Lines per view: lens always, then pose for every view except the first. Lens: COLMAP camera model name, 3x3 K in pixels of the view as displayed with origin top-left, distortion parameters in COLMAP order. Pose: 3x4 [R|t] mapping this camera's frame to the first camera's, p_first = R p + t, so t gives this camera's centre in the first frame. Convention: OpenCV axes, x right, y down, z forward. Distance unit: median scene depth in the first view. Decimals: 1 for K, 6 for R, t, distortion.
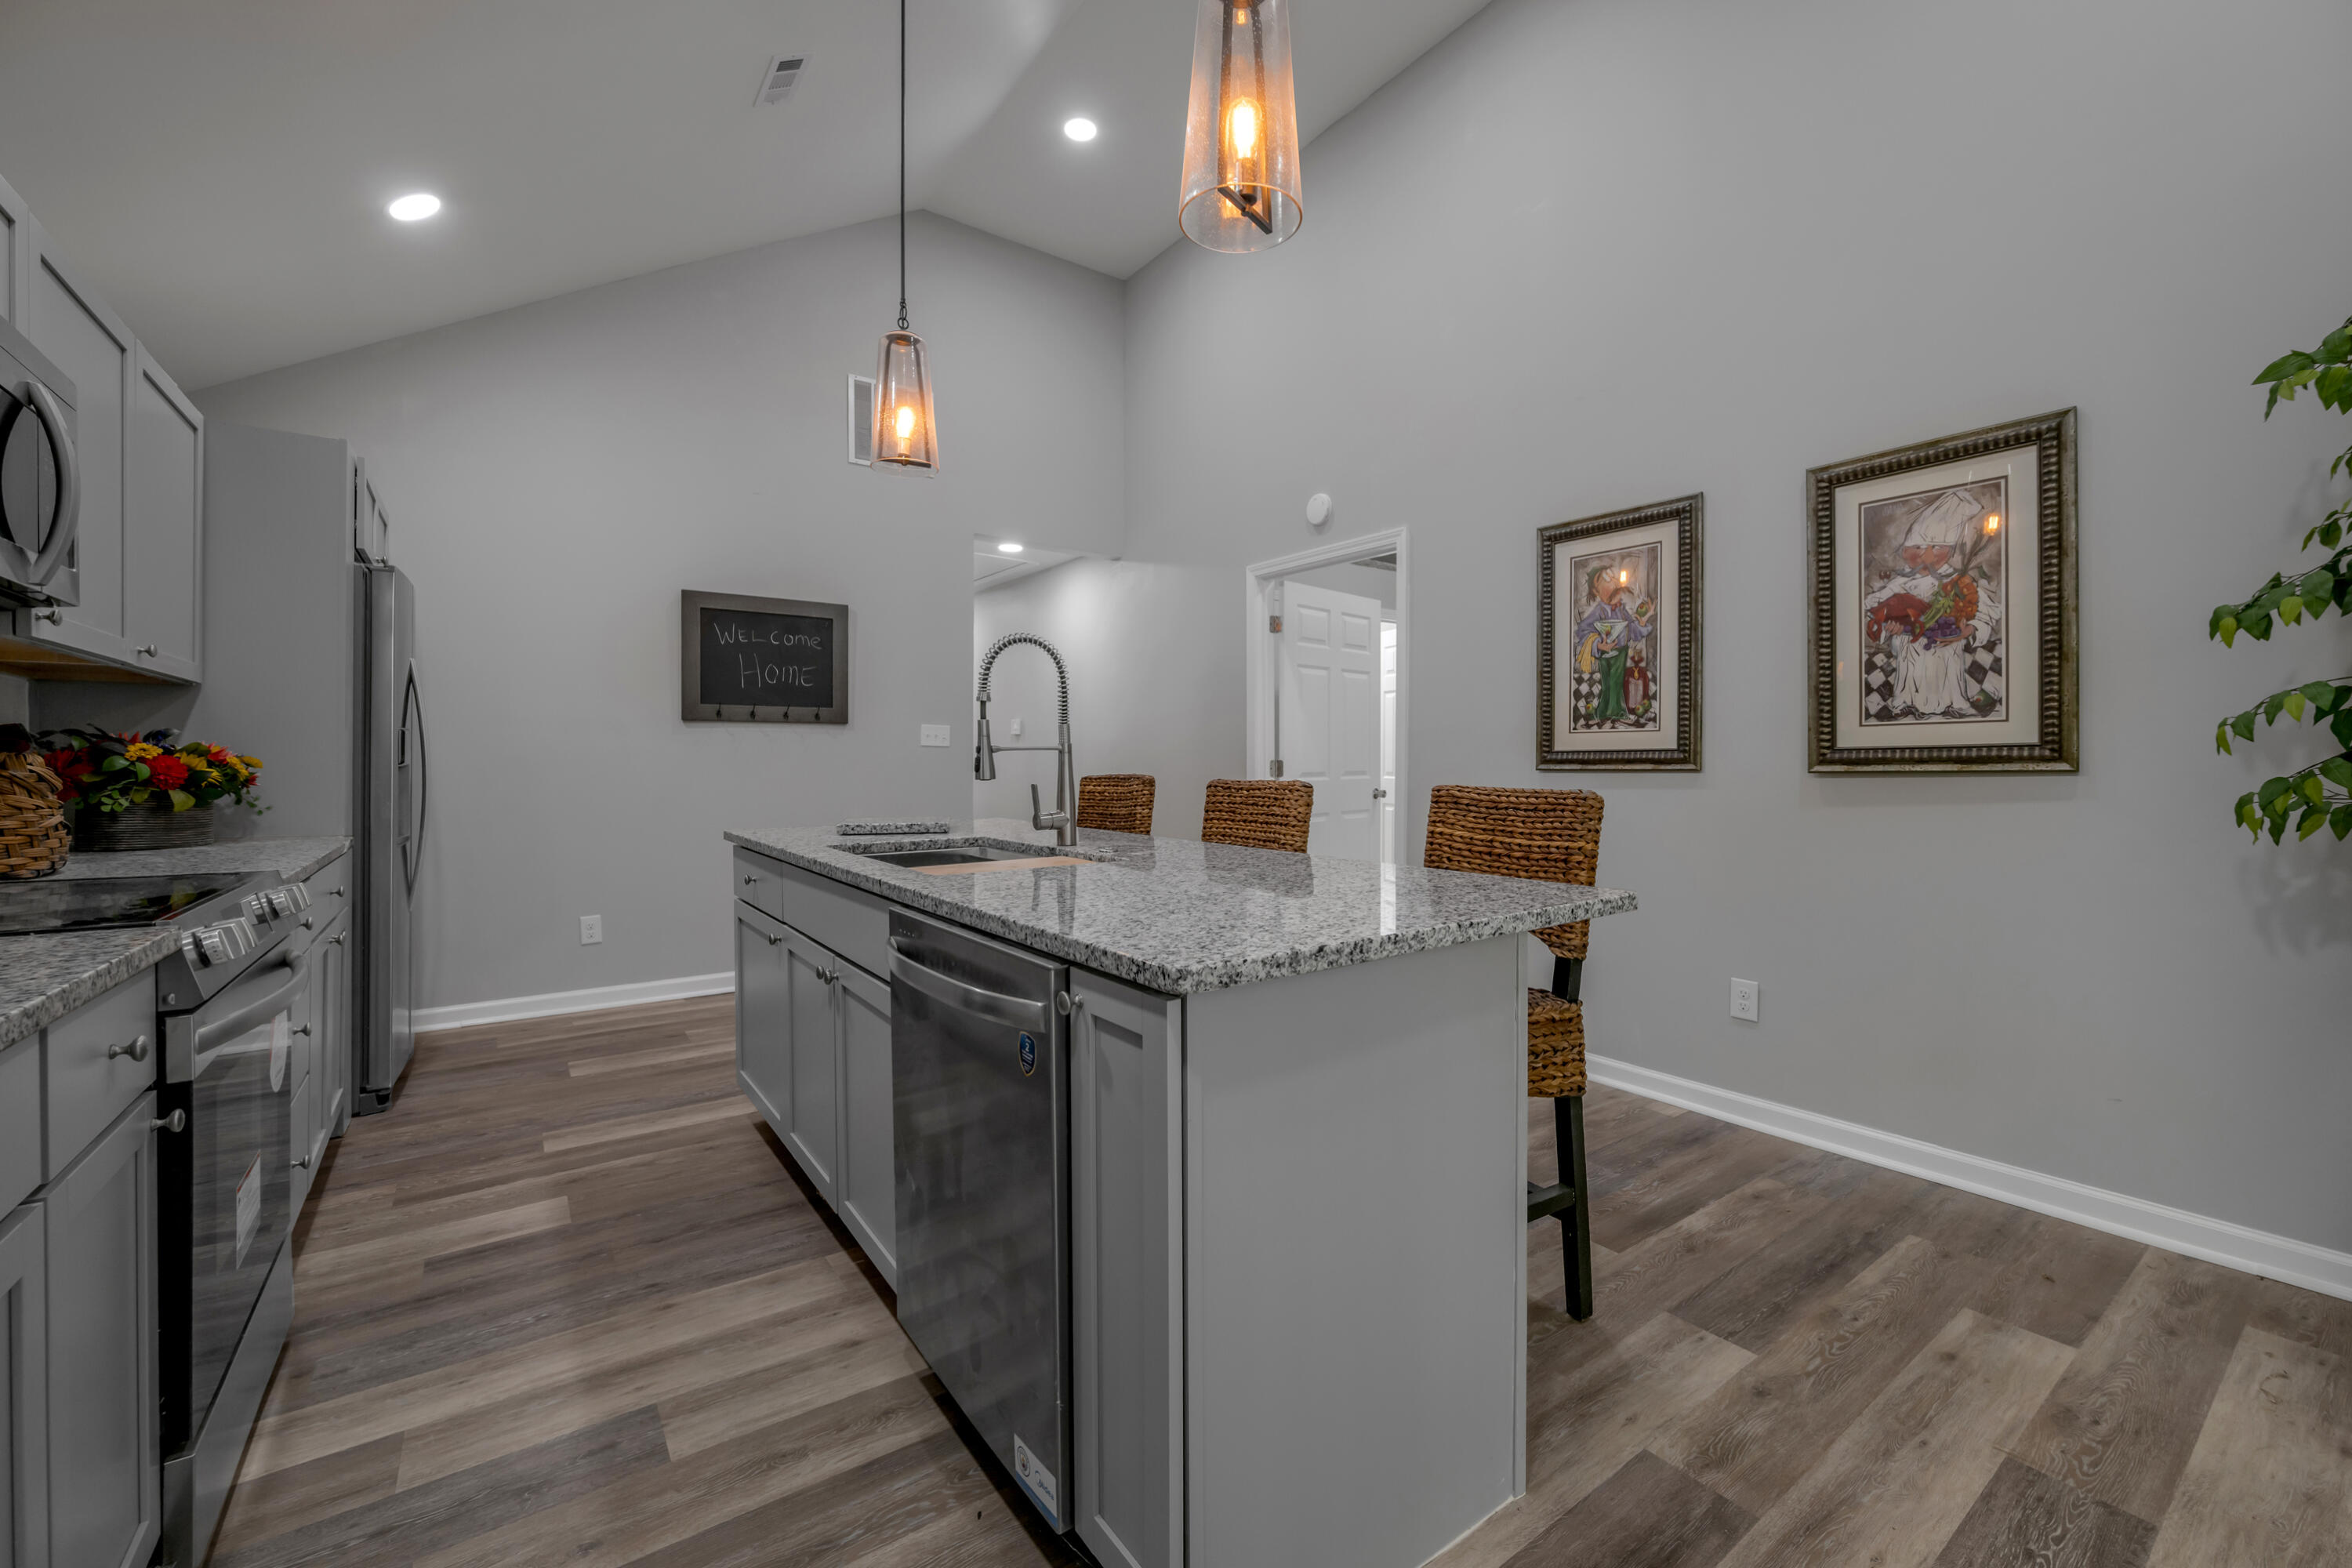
lens RADIAL K [[949.6, 0, 1181.4], [0, 949.6, 770.7], [0, 0, 1]] dist [-0.002824, -0.000611]
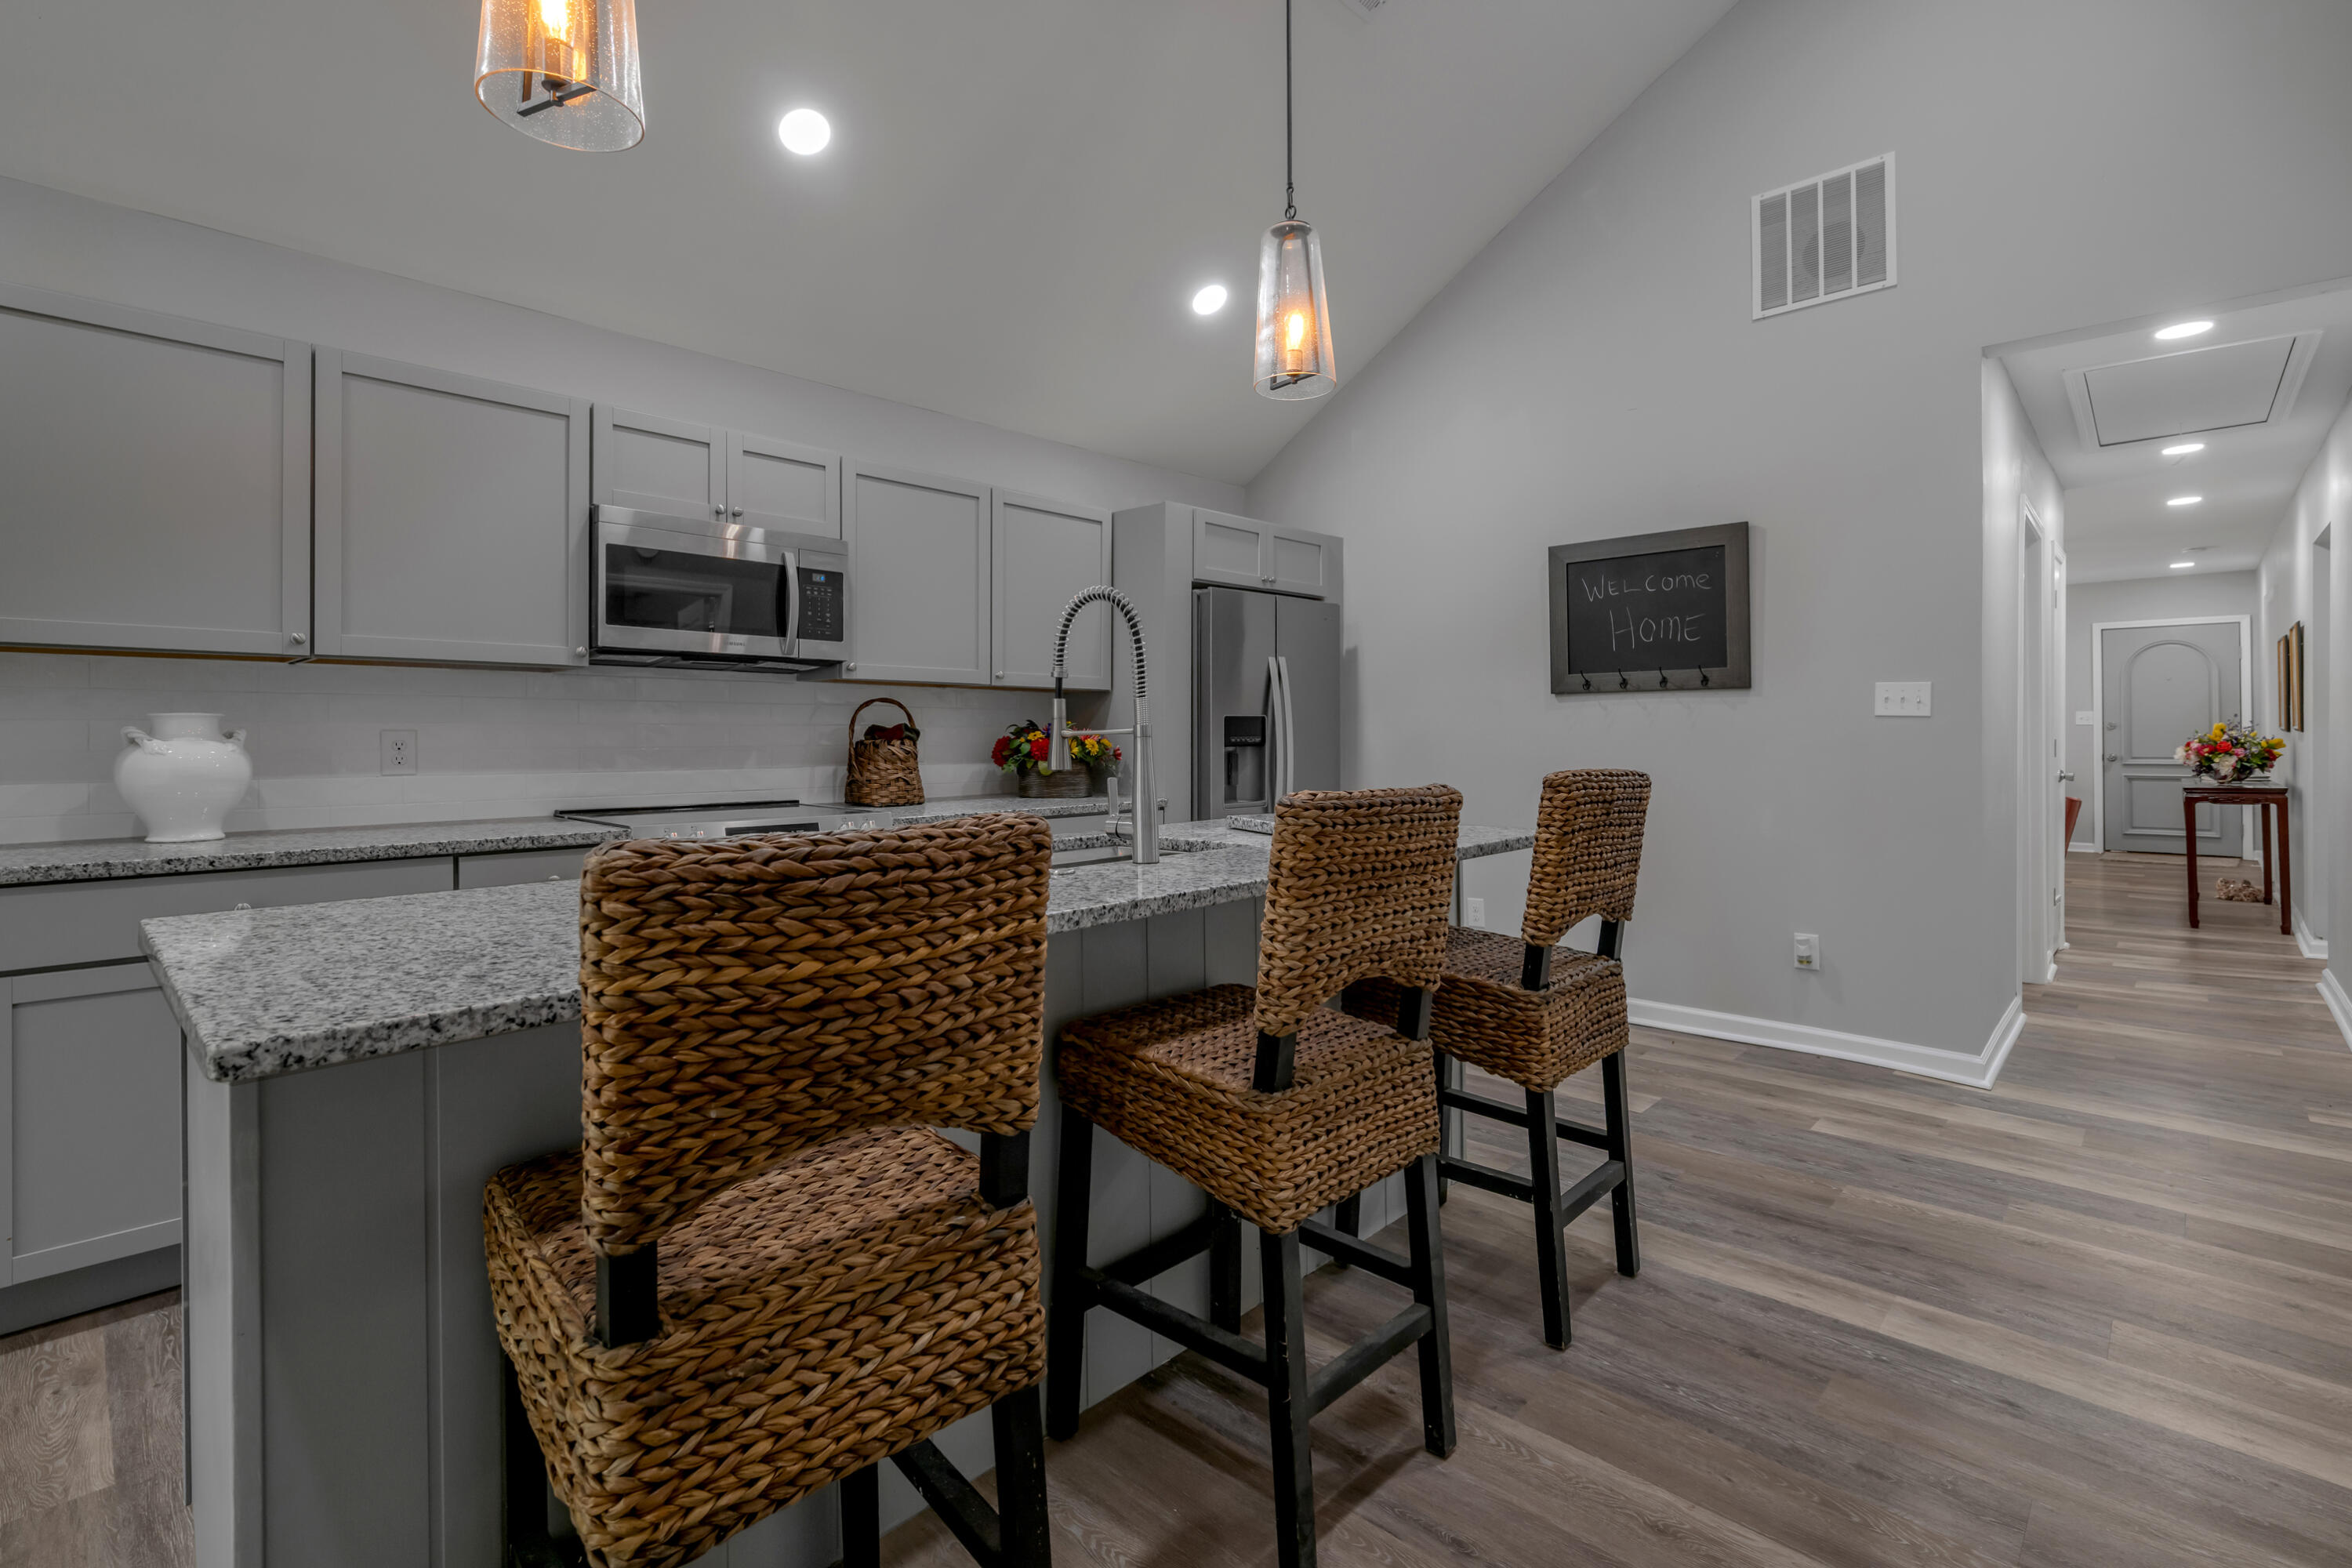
lens RADIAL K [[1060.2, 0, 1188.3], [0, 1060.2, 730.9], [0, 0, 1]] dist [-0.004557, -0.000532]
pose [[0.193849, -0.004444, -0.981021, 0.720058], [-0.006094, 0.999965, -0.005734, -0.020874], [0.981012, 0.007090, 0.193815, 0.904545]]
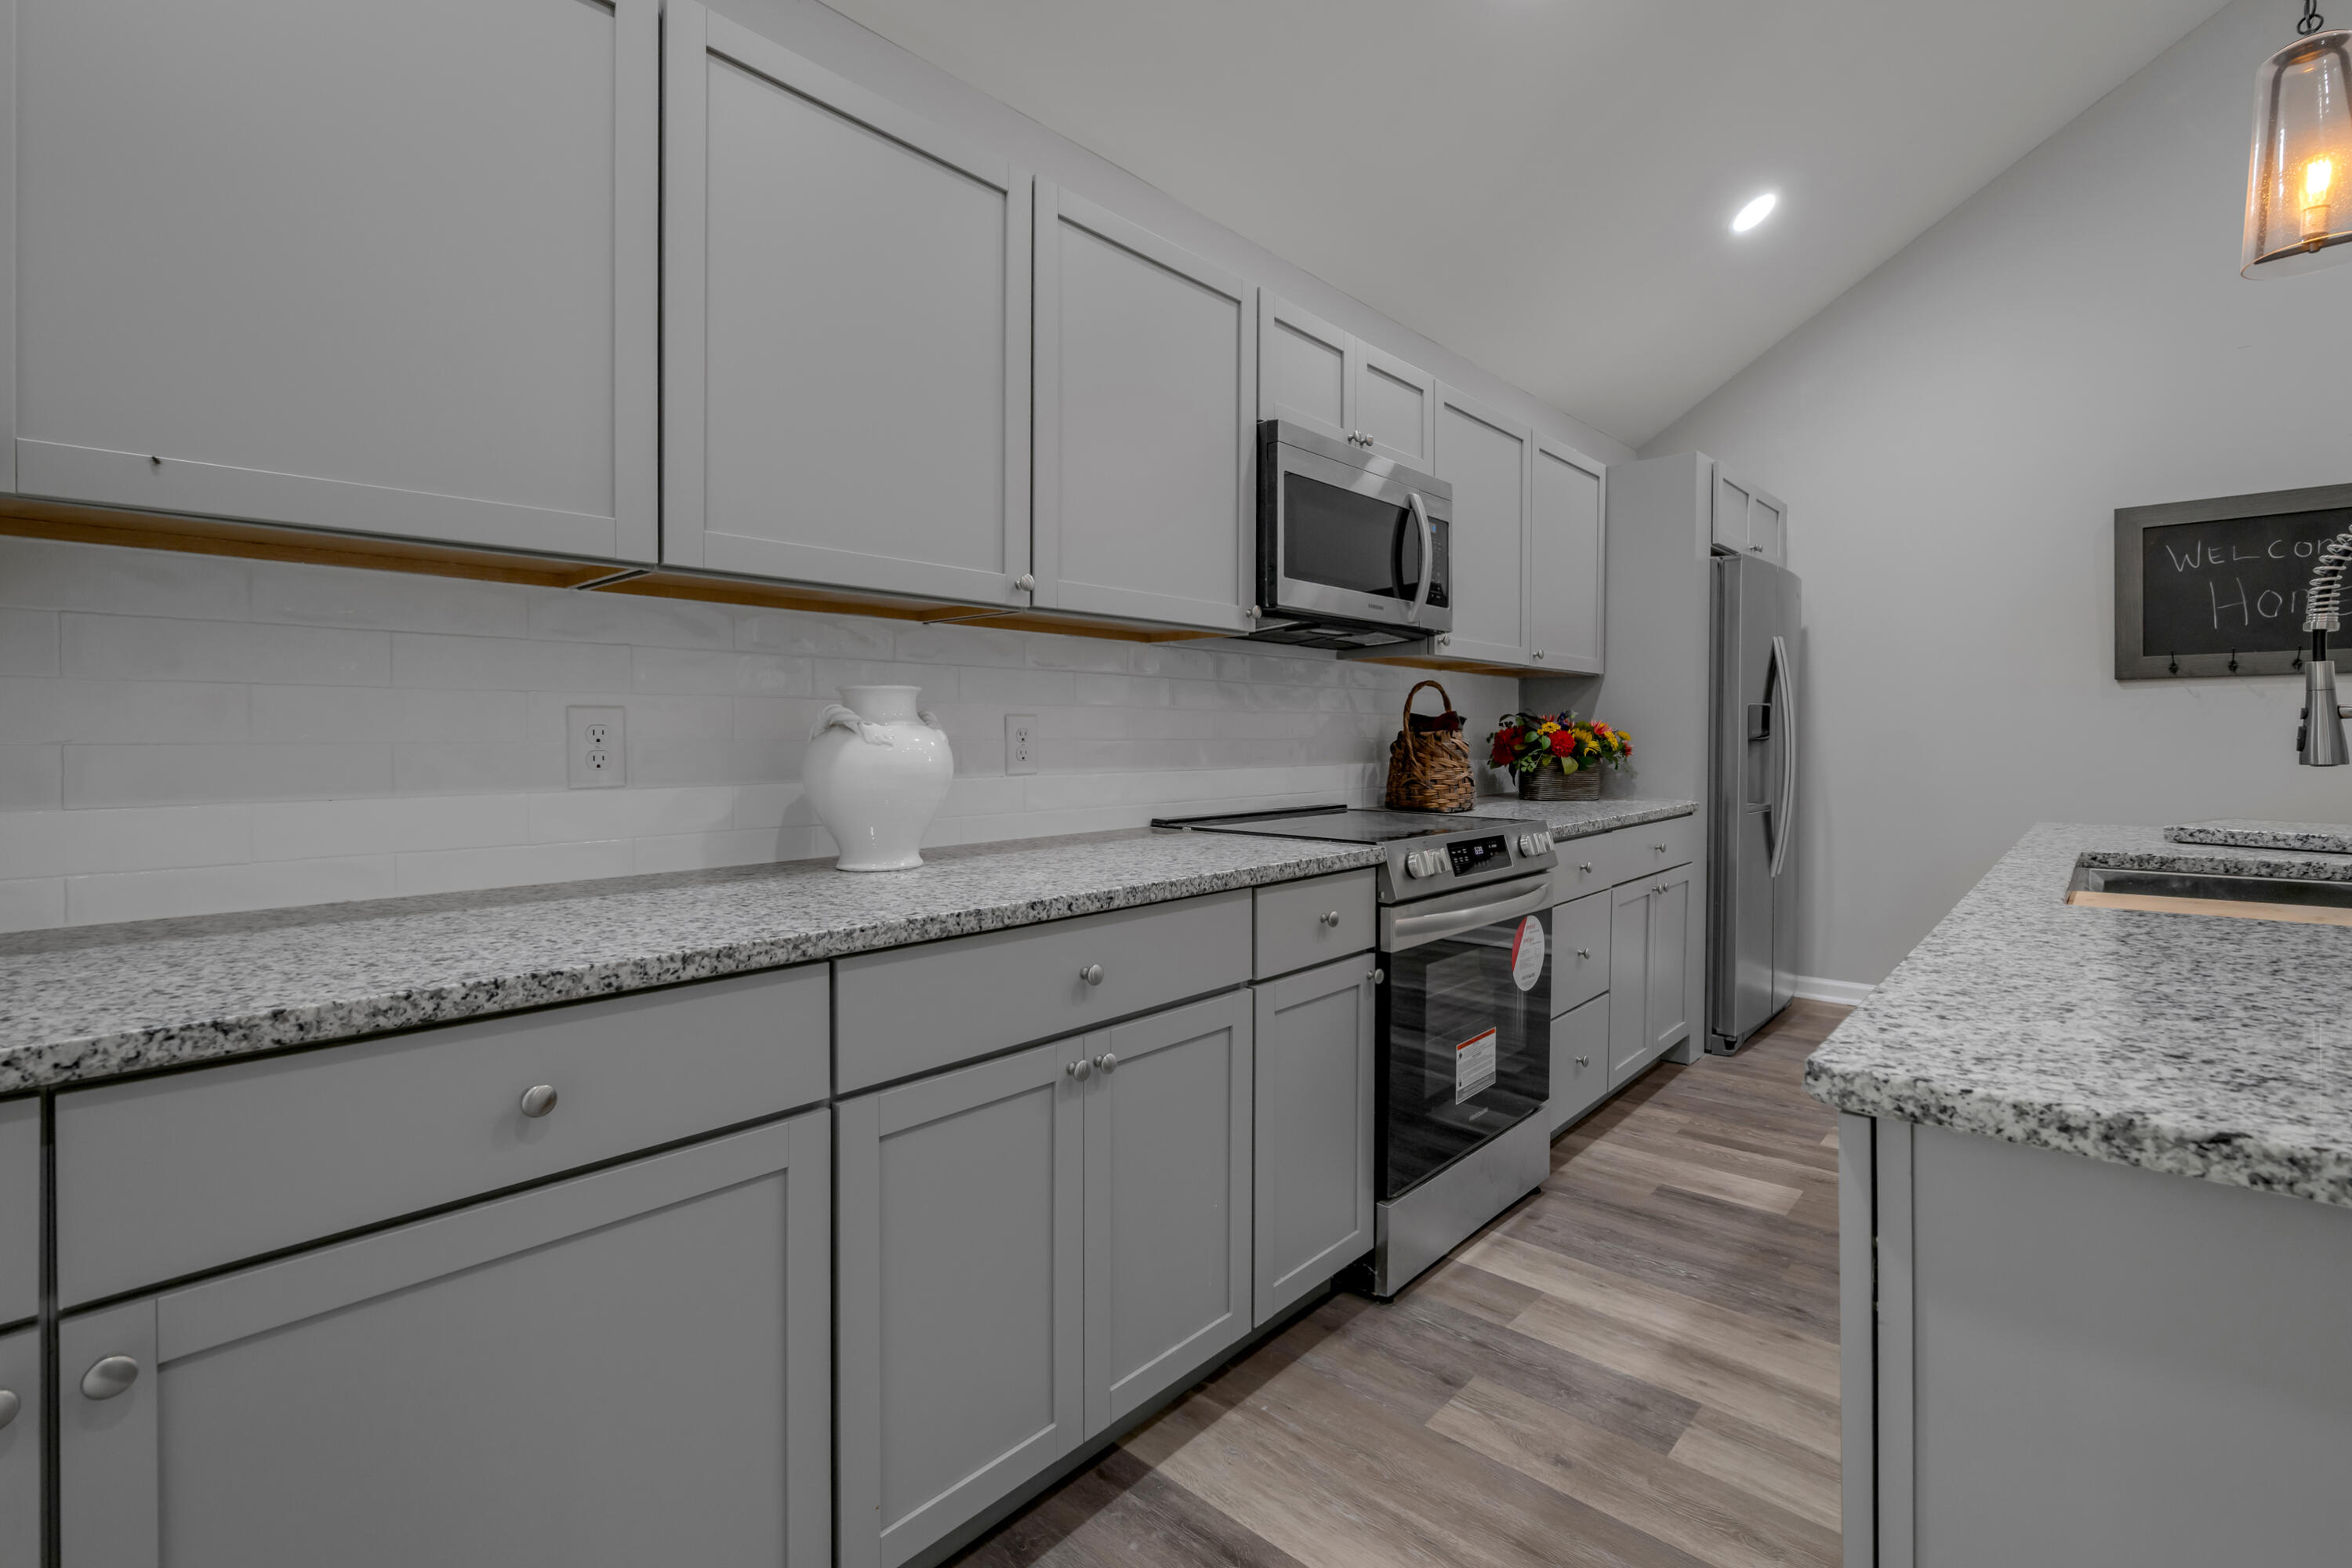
lens RADIAL K [[1049.5, 0, 1208.7], [0, 1049.5, 733.7], [0, 0, 1]] dist [-0.003476, -0.000447]
pose [[0.219689, -0.002737, -0.975566, 0.260422], [-0.005893, 0.999974, -0.004133, -0.003161], [0.975552, 0.006657, 0.219668, 0.191898]]
